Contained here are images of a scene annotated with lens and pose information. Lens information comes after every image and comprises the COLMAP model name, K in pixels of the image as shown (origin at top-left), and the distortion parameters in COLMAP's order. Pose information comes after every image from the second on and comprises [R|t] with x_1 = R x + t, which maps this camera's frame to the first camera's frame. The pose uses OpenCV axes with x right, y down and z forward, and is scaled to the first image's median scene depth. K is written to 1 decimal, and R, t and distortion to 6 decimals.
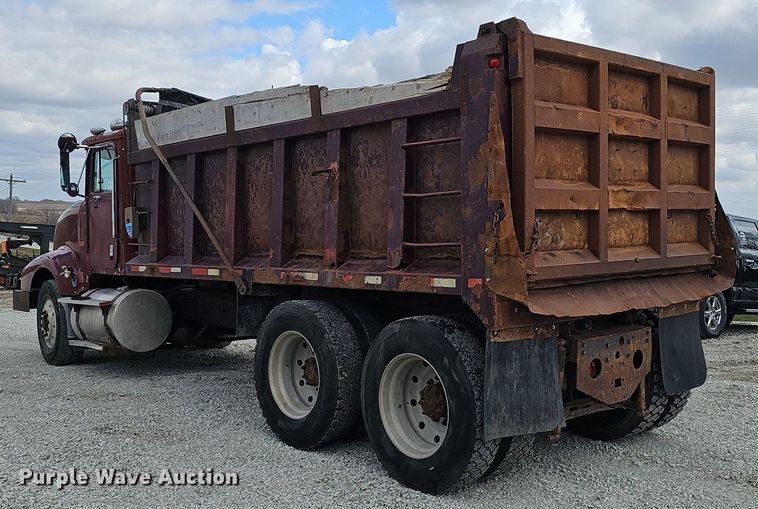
lens RADIAL K [[802.3, 0, 379.0], [0, 802.3, 254.5], [0, 0, 1]] dist [-0.000405, 0.001298]
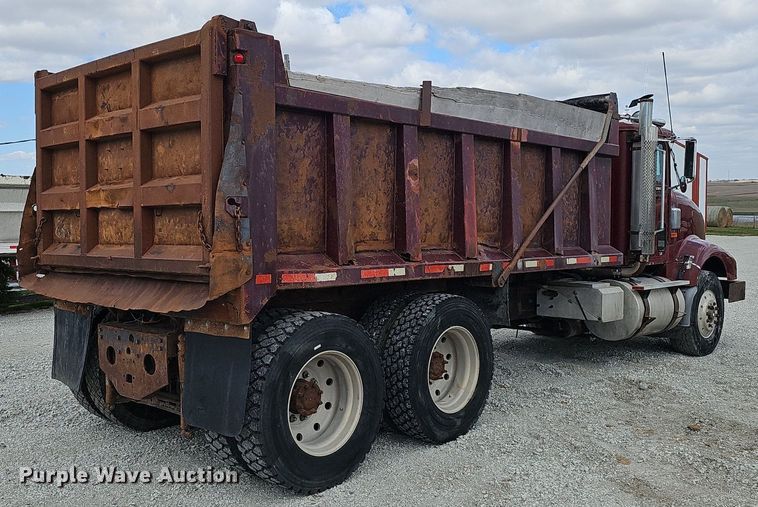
lens RADIAL K [[802.3, 0, 379.0], [0, 802.3, 253.5], [0, 0, 1]] dist [-0.000405, 0.001298]
pose [[0.097271, 0.060386, -0.993424, 1.312942], [-0.024542, 0.998000, 0.058261, -0.063754], [0.994955, 0.018714, 0.098559, 1.198986]]
